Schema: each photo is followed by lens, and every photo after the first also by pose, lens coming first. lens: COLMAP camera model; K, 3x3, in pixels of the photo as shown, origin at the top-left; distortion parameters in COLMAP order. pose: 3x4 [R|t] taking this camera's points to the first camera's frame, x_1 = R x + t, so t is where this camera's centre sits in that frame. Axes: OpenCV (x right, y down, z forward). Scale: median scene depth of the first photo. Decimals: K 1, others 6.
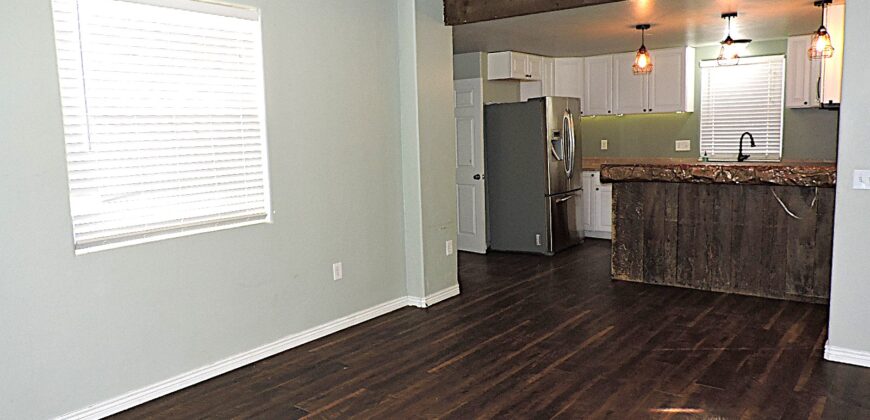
lens RADIAL K [[613.7, 0, 435.0], [0, 613.7, 210.0], [0, 0, 1]] dist [-0.025252, 0.001325]
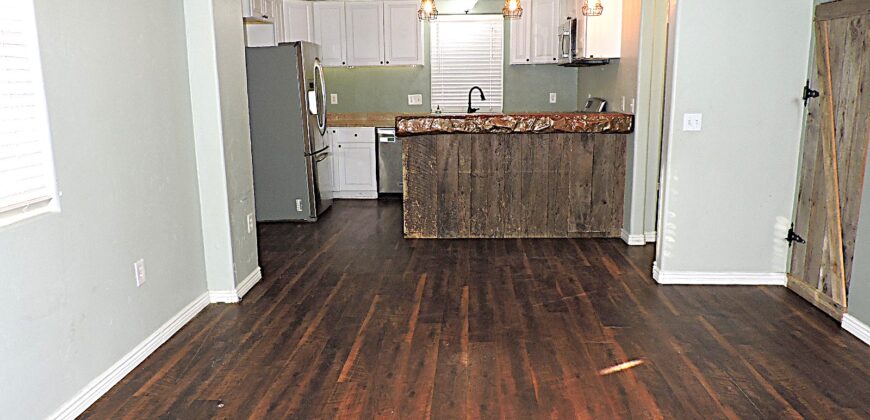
lens RADIAL K [[617.9, 0, 432.5], [0, 617.9, 210.0], [0, 0, 1]] dist [-0.024783, 0.001930]
pose [[0.819105, -0.094686, 0.565776, -0.231052], [0.059789, 0.995003, 0.079960, -0.005645], [-0.570520, -0.031668, 0.820673, 0.202965]]
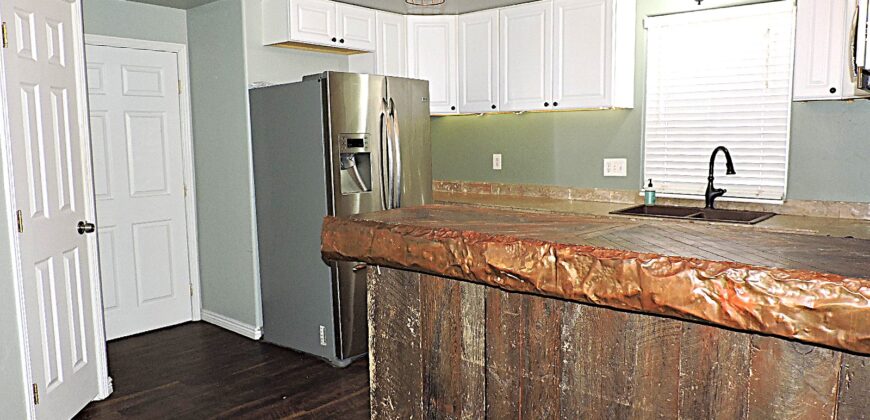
lens RADIAL K [[613.7, 0, 435.0], [0, 613.7, 210.0], [0, 0, 1]] dist [-0.025252, 0.001325]
pose [[0.998099, 0.024533, -0.056531, 0.382032], [-0.025059, 0.999649, -0.008610, -0.079350], [0.056300, 0.010010, 0.998364, 0.590792]]
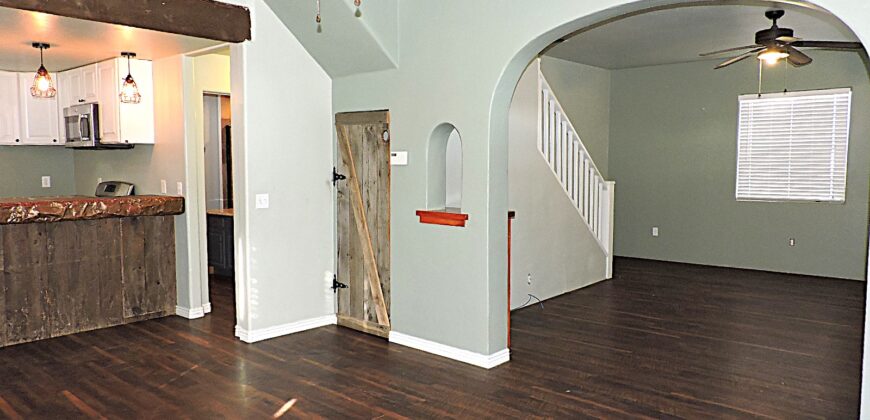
lens RADIAL K [[628.8, 0, 426.4], [0, 628.8, 212.0], [0, 0, 1]] dist [-0.006706, 0.003197]
pose [[0.075873, -0.049706, 0.995878, -0.432062], [0.121309, 0.991798, 0.040260, -0.025156], [-0.989711, 0.117755, 0.081280, 0.327622]]
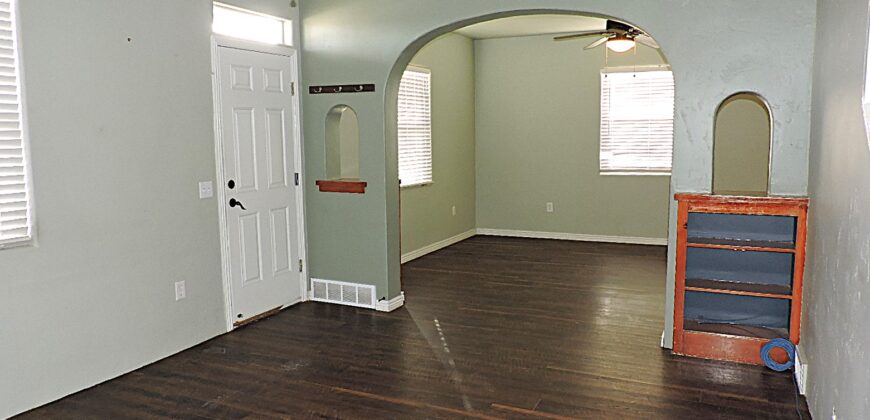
lens RADIAL K [[637.6, 0, 435.0], [0, 637.6, 210.0], [0, 0, 1]] dist [-0.018239, 0.001452]
pose [[0.209942, 0.146263, -0.966712, 1.093678], [-0.114616, 0.985611, 0.124231, -0.019744], [0.970972, 0.084719, 0.223685, -0.160366]]
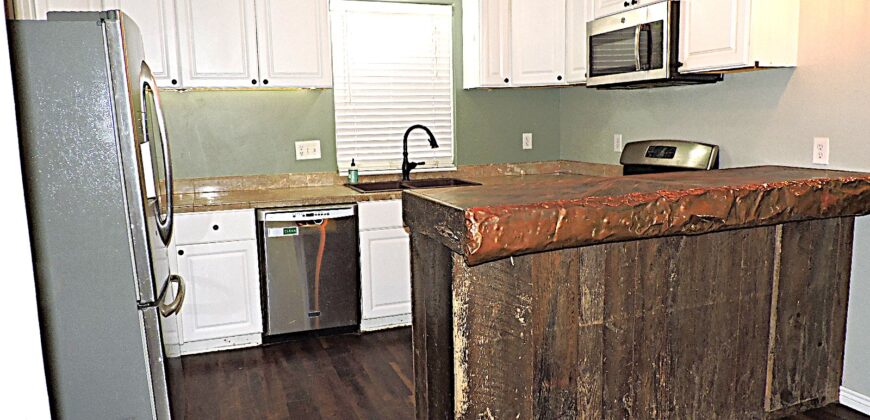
lens RADIAL K [[621.9, 0, 432.9], [0, 621.9, 211.3], [0, 0, 1]] dist [-0.019130, 0.000978]
pose [[0.524733, -0.109582, 0.844184, -0.025510], [0.116622, 0.991584, 0.056225, -0.097054], [-0.843241, 0.068947, 0.533096, 0.857741]]
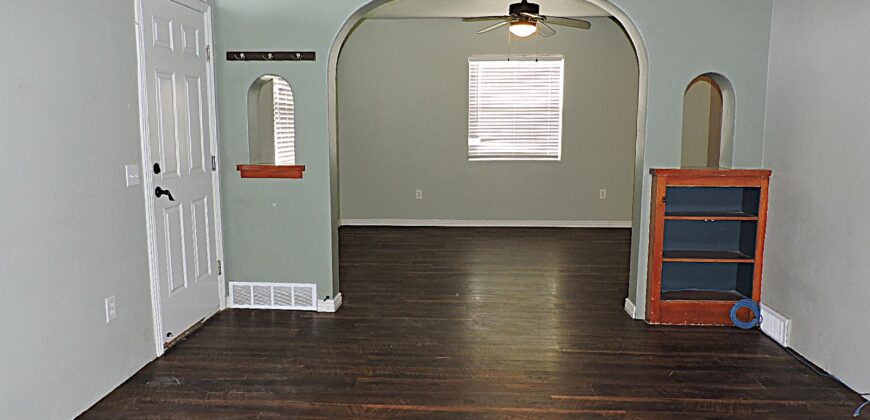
lens RADIAL K [[621.9, 0, 432.9], [0, 621.9, 211.3], [0, 0, 1]] dist [-0.019130, 0.000978]
pose [[0.553041, 0.141618, -0.821030, 0.902582], [-0.117840, 0.988837, 0.091187, 0.036176], [0.824778, 0.046320, 0.563556, -0.368421]]
